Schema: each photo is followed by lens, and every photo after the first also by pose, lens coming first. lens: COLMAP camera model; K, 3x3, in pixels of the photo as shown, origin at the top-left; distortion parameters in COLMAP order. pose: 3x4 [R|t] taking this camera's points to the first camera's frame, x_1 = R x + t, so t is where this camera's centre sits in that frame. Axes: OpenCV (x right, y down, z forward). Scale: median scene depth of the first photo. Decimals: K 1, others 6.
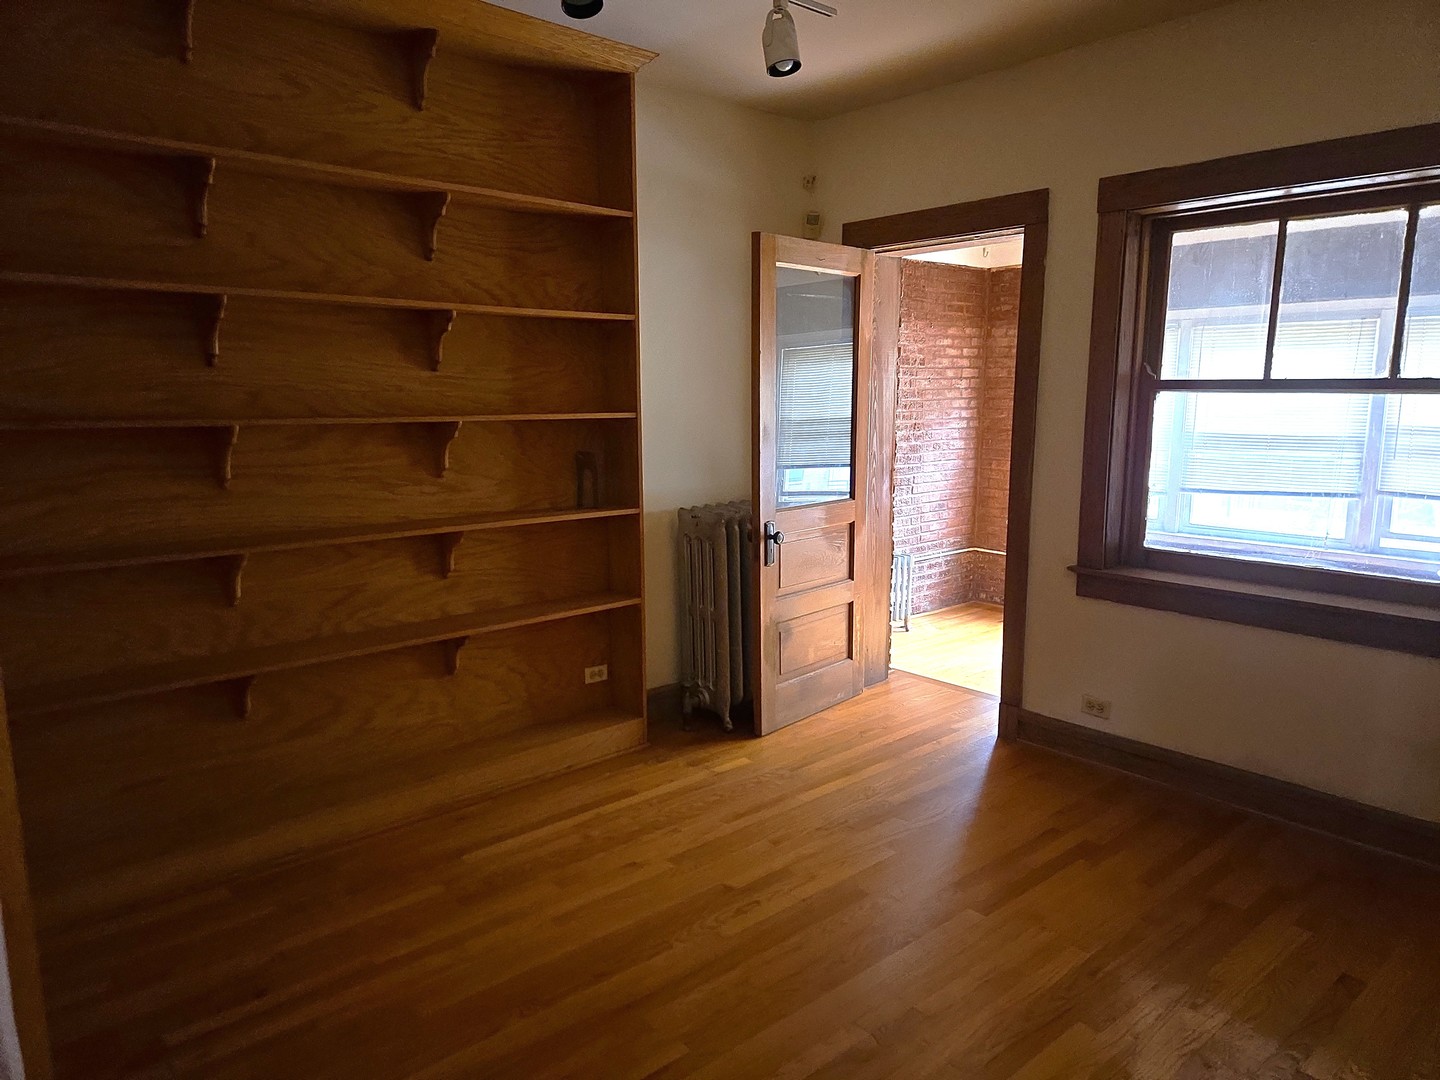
lens RADIAL K [[977.1, 0, 721.0], [0, 977.1, 545.3], [0, 0, 1]] dist [0.090213, -0.070199]
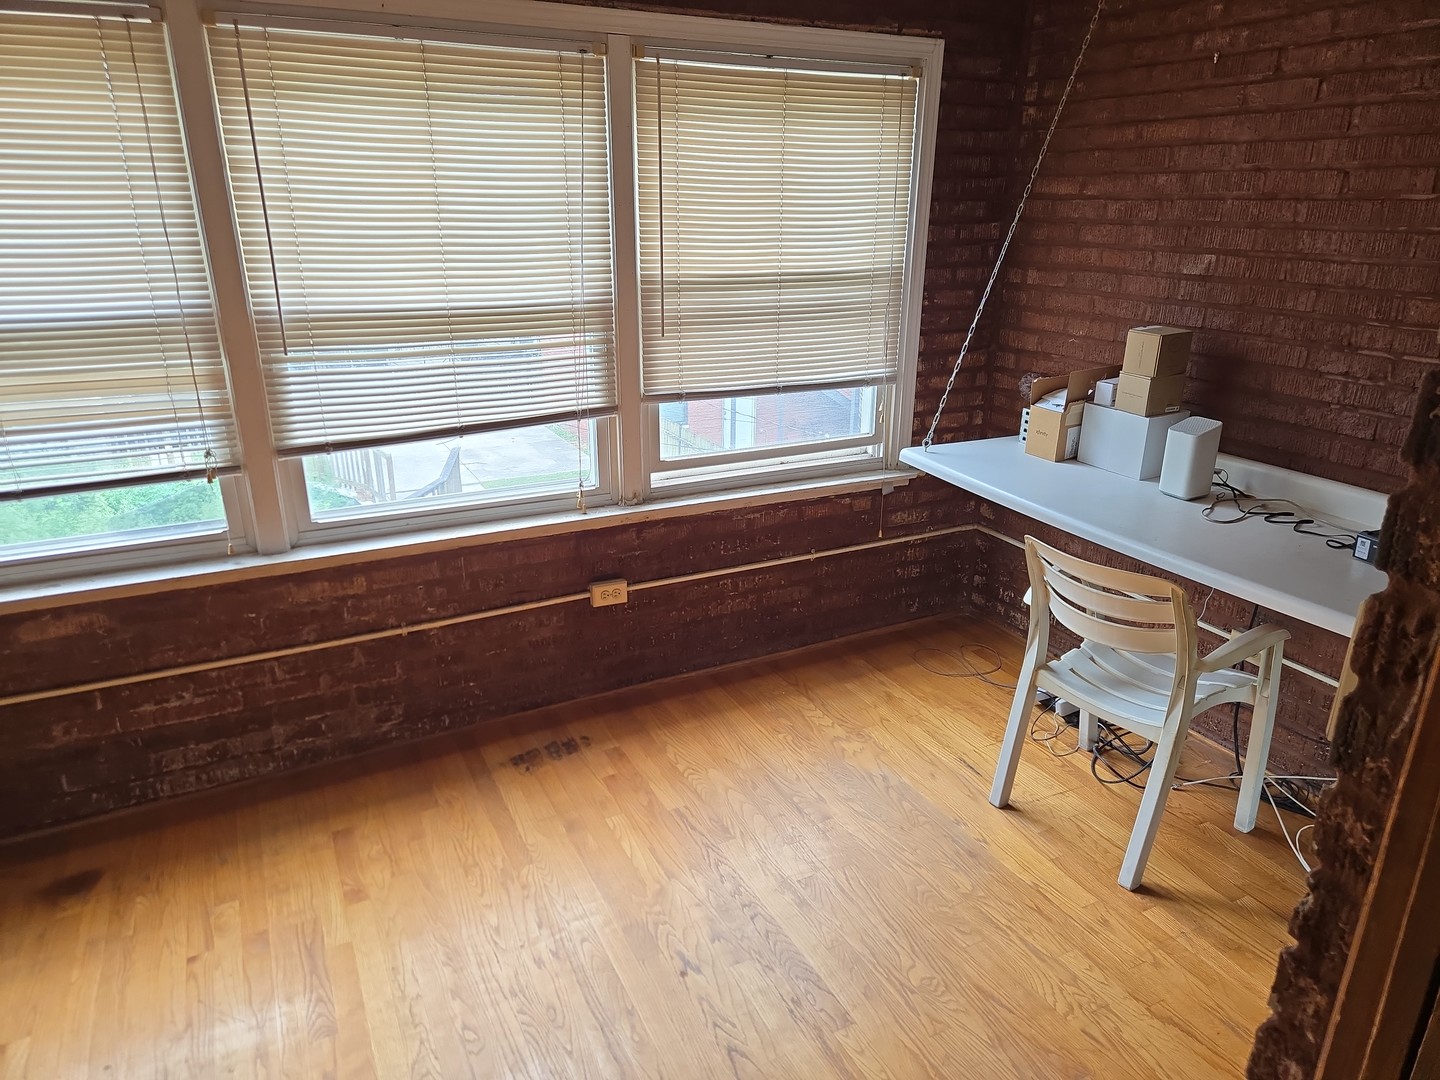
lens RADIAL K [[929.8, 0, 714.4], [0, 929.8, 546.8], [0, 0, 1]] dist [0.079601, -0.056671]
pose [[0.272743, -0.318218, 0.907937, 0.124723], [0.158218, 0.945702, 0.283926, -0.093014], [-0.948988, 0.066213, 0.308281, 0.637826]]
